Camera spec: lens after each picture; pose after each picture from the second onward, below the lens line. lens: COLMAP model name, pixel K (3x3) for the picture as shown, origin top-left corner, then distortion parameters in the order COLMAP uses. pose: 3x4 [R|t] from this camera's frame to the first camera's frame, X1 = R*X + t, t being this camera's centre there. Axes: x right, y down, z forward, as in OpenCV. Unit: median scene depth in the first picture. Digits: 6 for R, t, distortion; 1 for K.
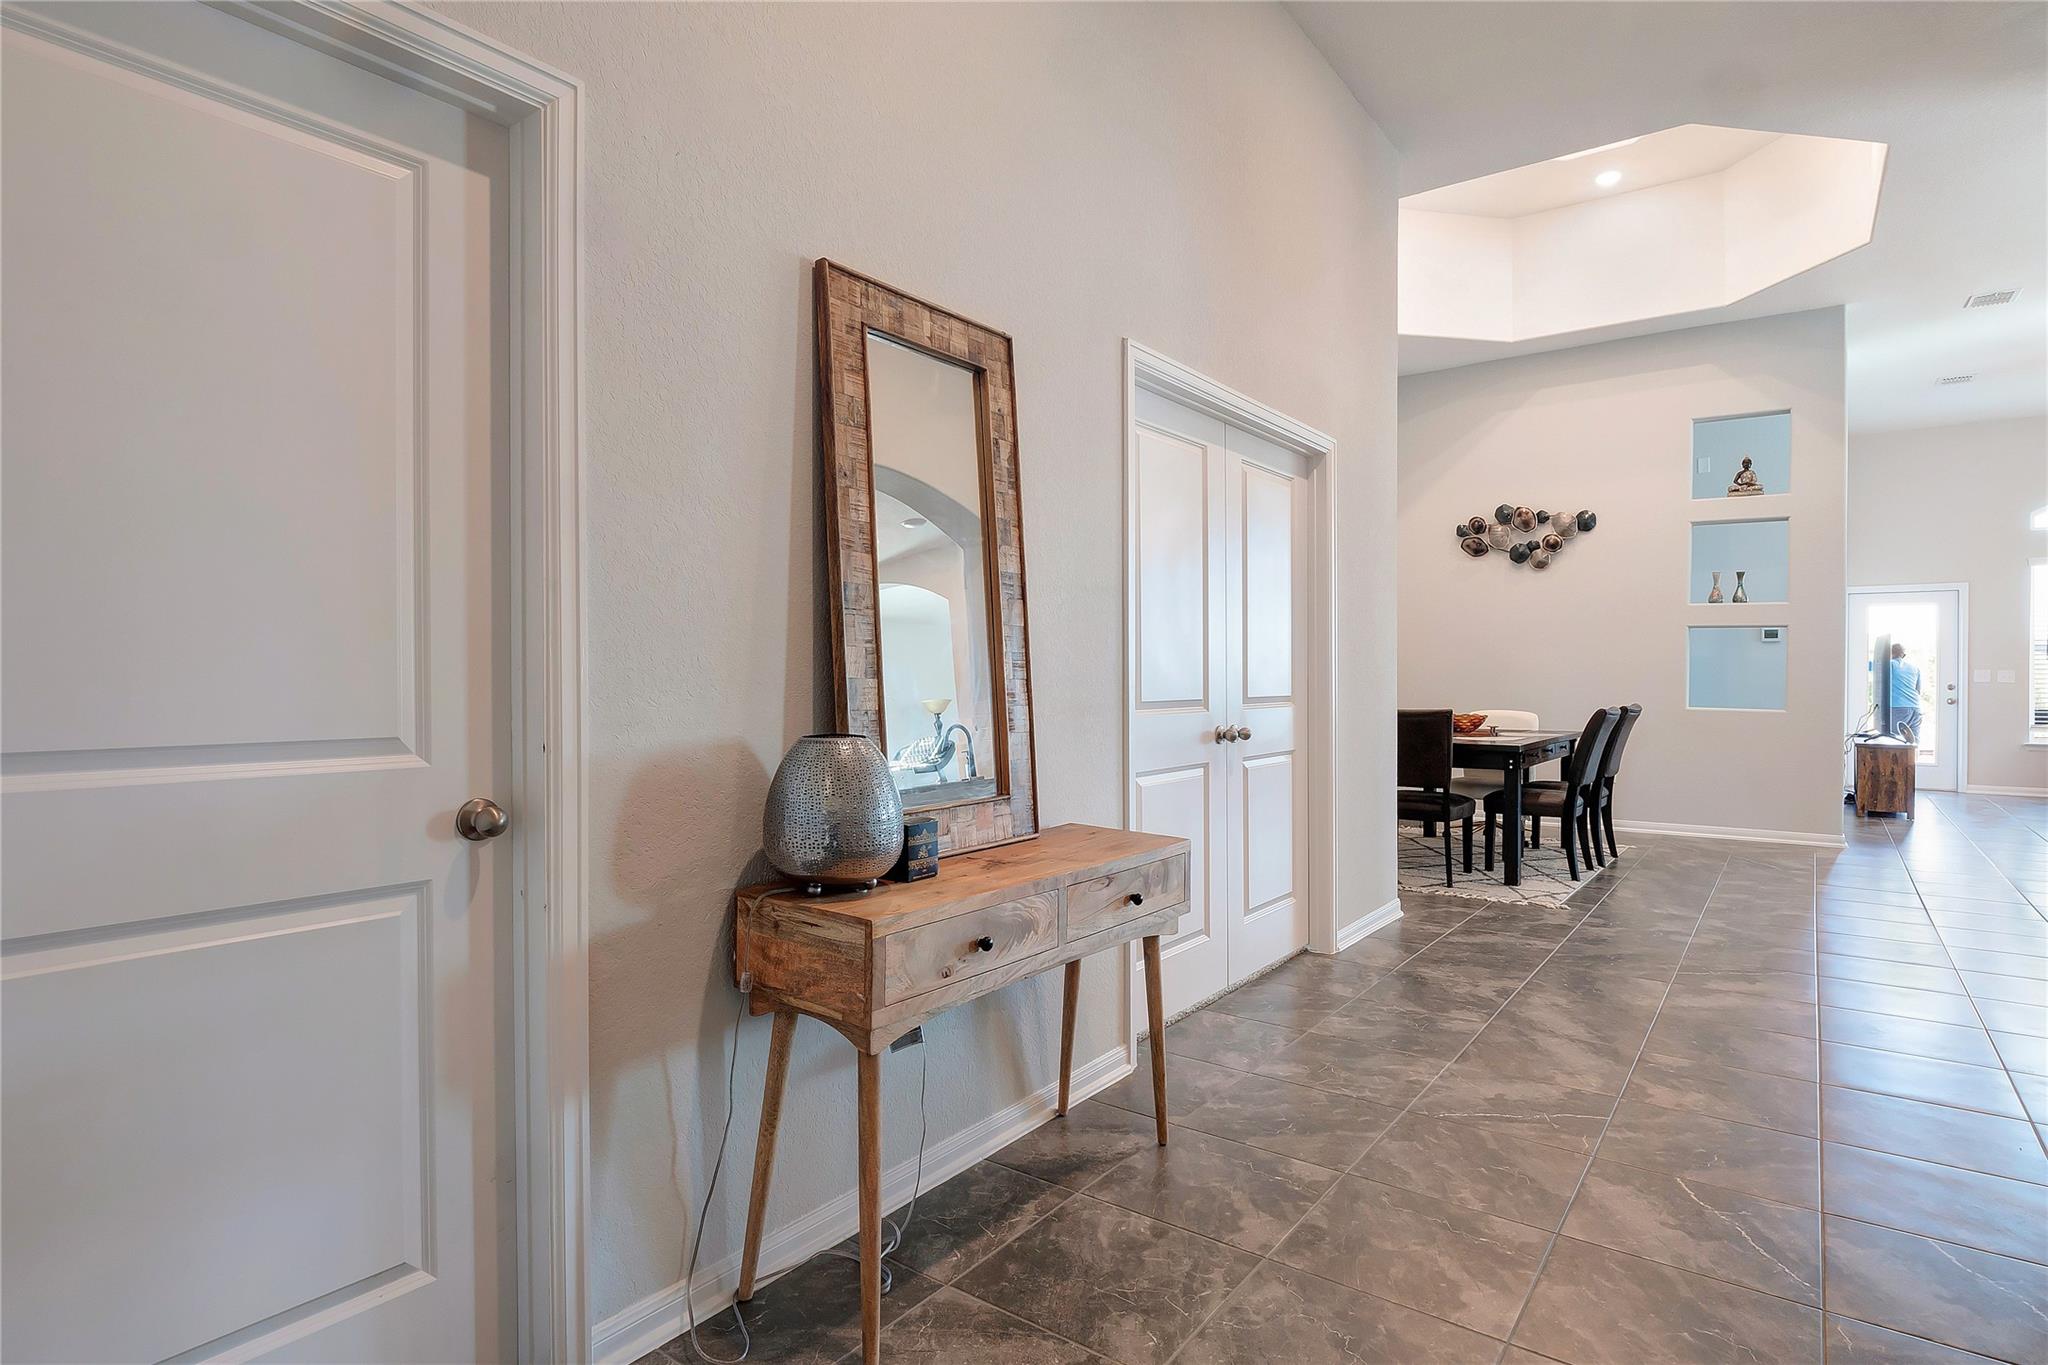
lens RADIAL K [[1046.8, 0, 1024.0], [0, 1046.8, 682.5], [0, 0, 1]] dist [0.001138, -0.011088]
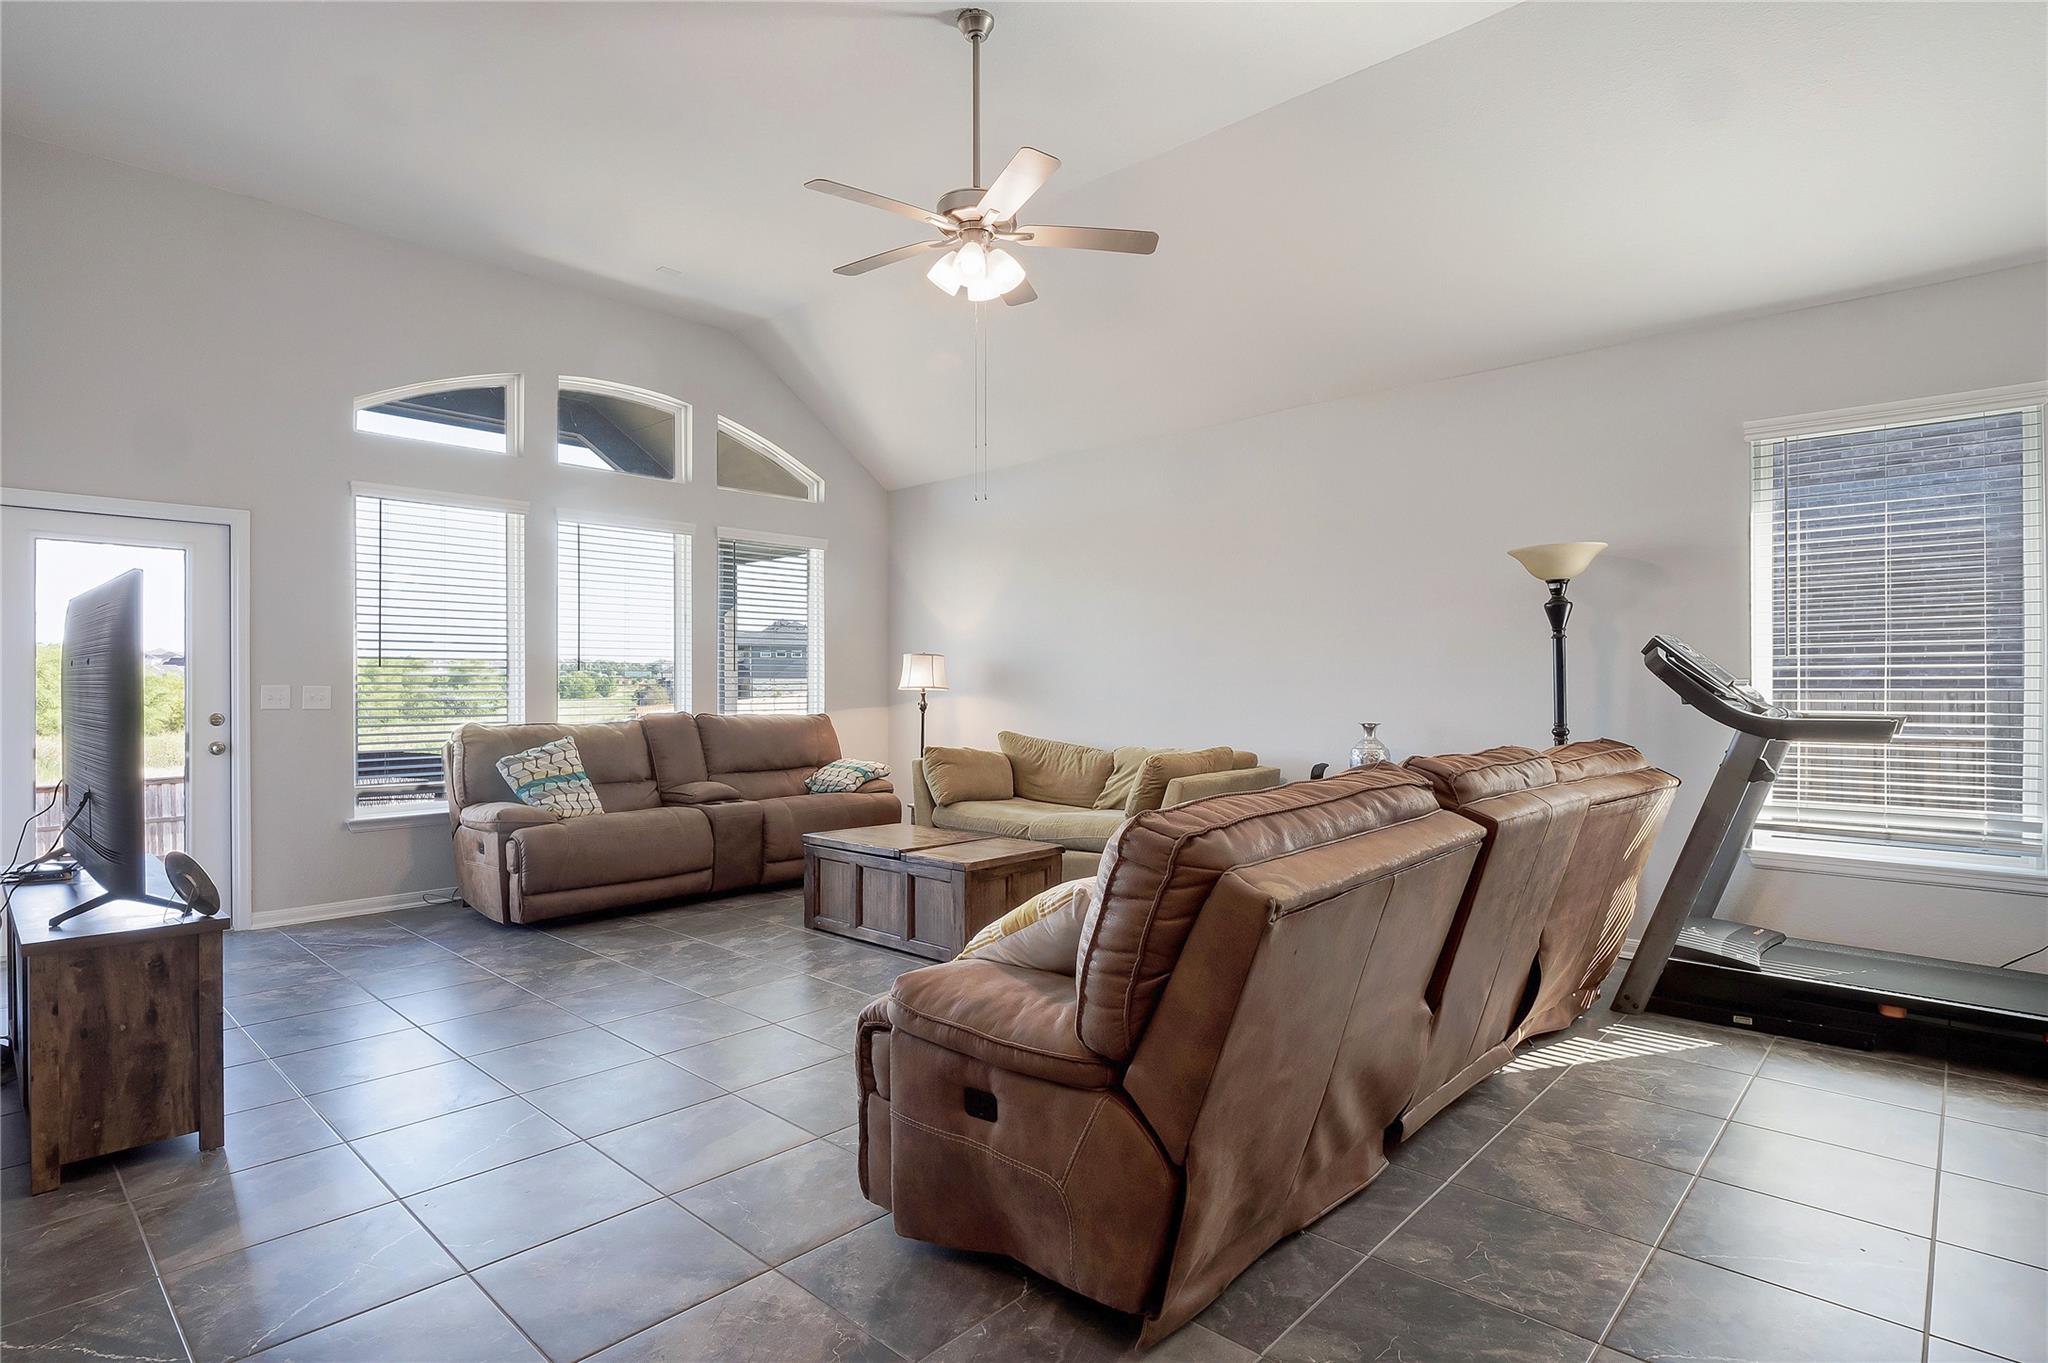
lens RADIAL K [[1046.8, 0, 1024.0], [0, 1046.8, 681.5], [0, 0, 1]] dist [0.001138, -0.011088]
pose [[0.114012, 0.007483, 0.993451, 0.552642], [0.012362, 0.999884, -0.008950, -0.005504], [-0.993402, 0.013302, 0.113906, 0.701879]]
